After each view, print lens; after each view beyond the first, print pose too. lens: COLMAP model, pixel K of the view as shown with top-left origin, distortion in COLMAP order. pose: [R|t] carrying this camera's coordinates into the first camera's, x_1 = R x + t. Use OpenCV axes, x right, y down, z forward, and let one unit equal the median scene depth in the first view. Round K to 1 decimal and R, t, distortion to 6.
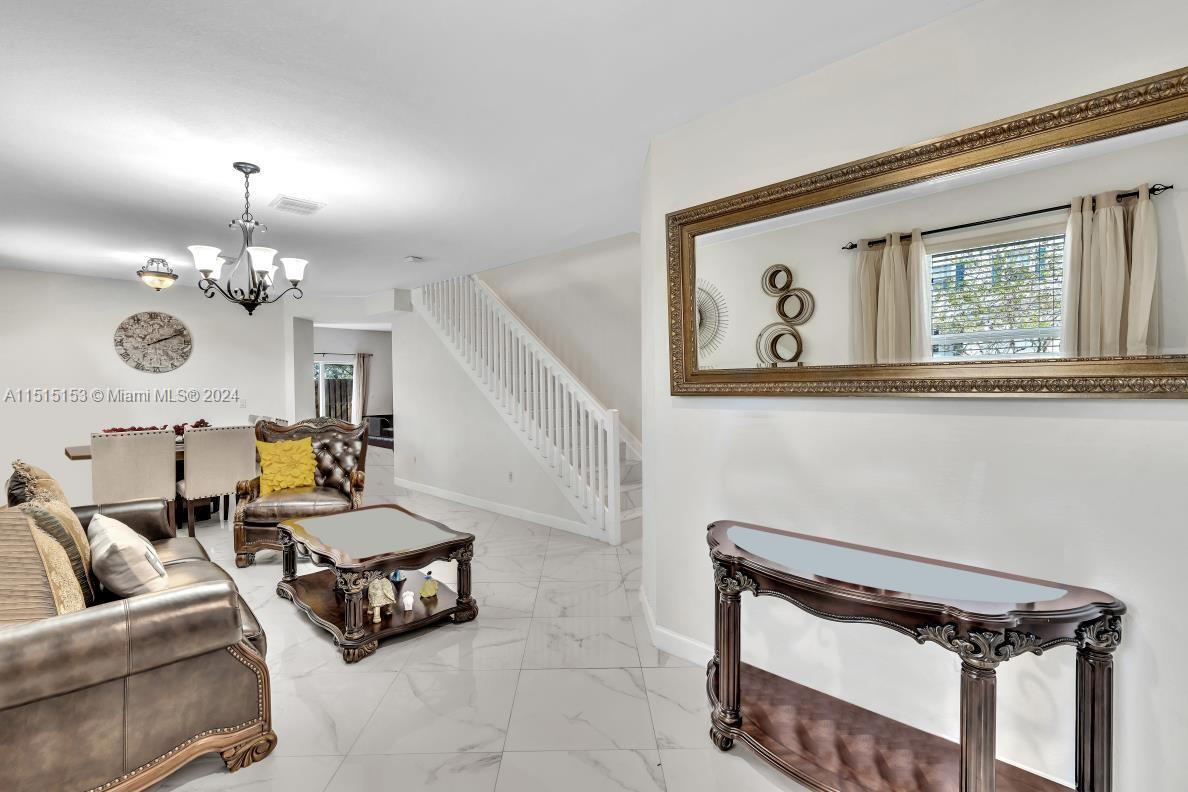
lens RADIAL K [[551.4, 0, 591.3], [0, 551.4, 391.0], [0, 0, 1]] dist [0.000010, 0.000627]
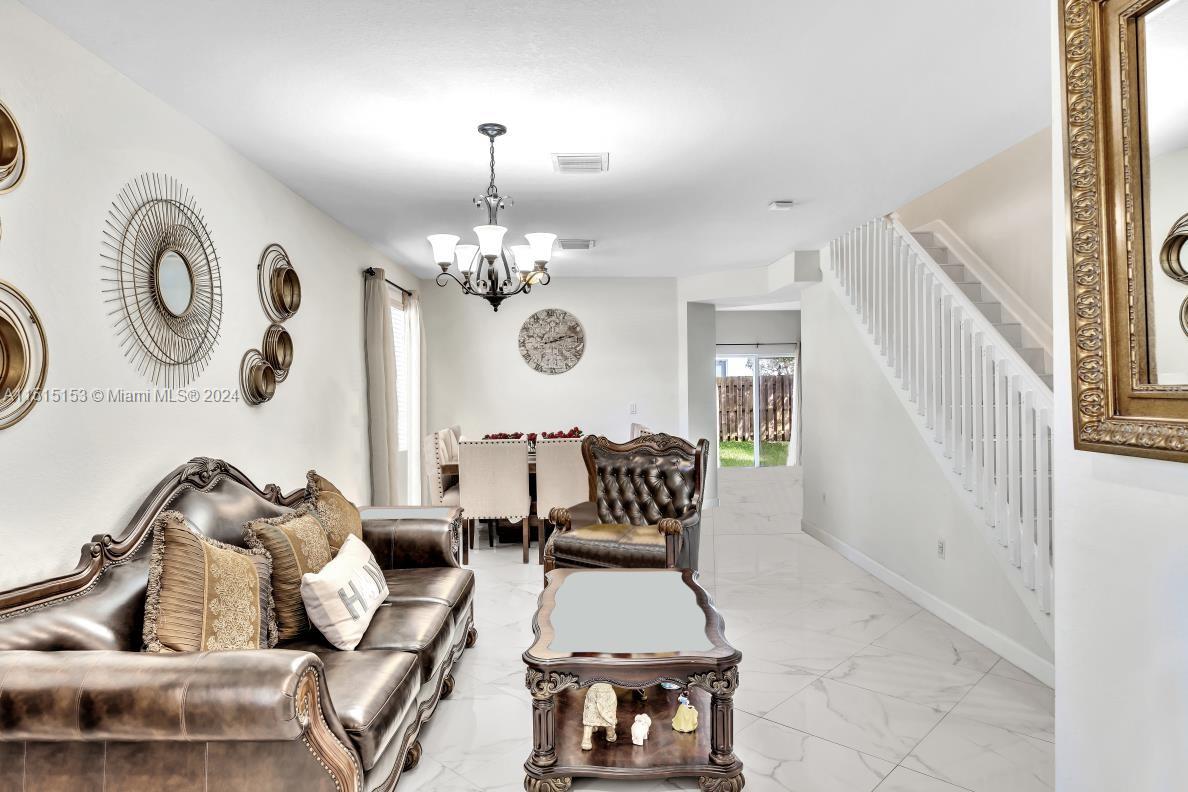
lens RADIAL K [[723.4, 0, 590.5], [0, 723.4, 391.7], [0, 0, 1]] dist [0.001954, -0.001089]
pose [[0.708075, 0.011067, -0.706051, 0.188538], [-0.005229, 0.999932, 0.010429, -0.025859], [0.706118, -0.003693, 0.708084, 0.282243]]
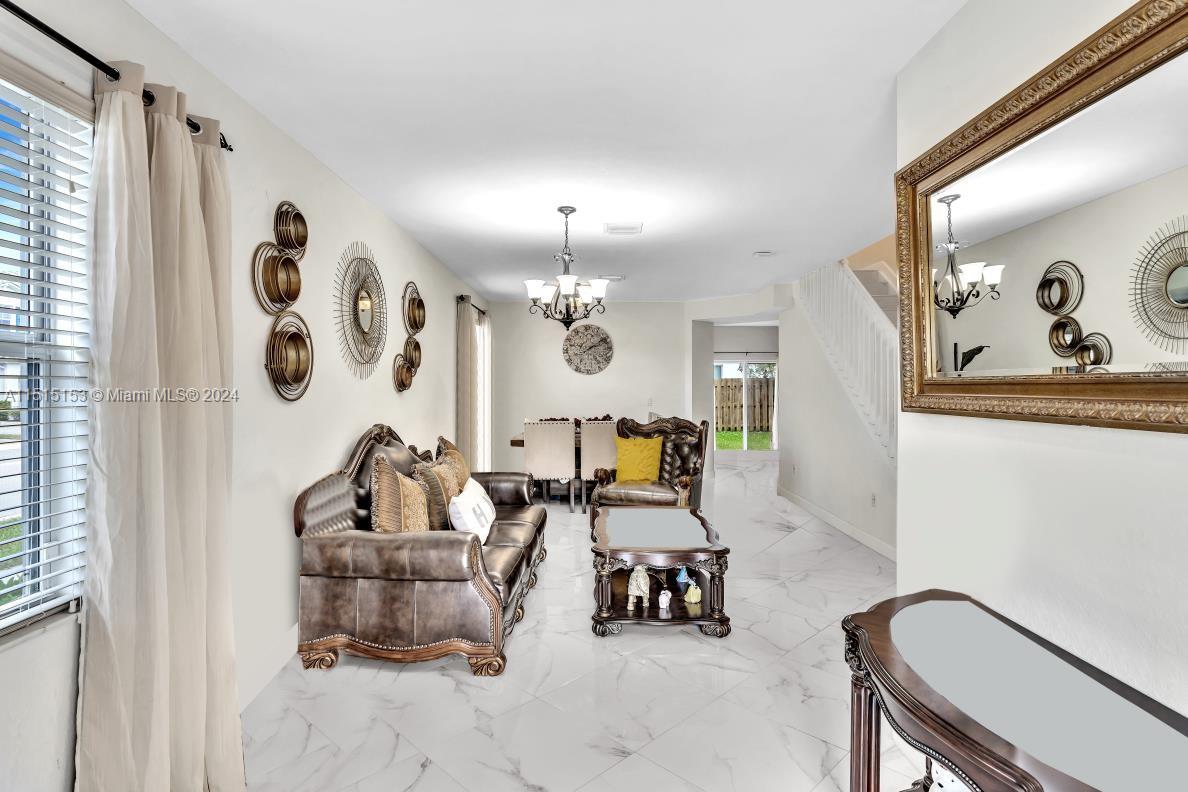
lens RADIAL K [[626.1, 0, 589.2], [0, 626.1, 386.0], [0, 0, 1]] dist [0.000186, 0.000138]
pose [[0.691653, 0.012580, -0.722120, 0.335273], [-0.016222, 0.999867, 0.001881, -0.015579], [0.722048, 0.010413, 0.691765, 0.067412]]
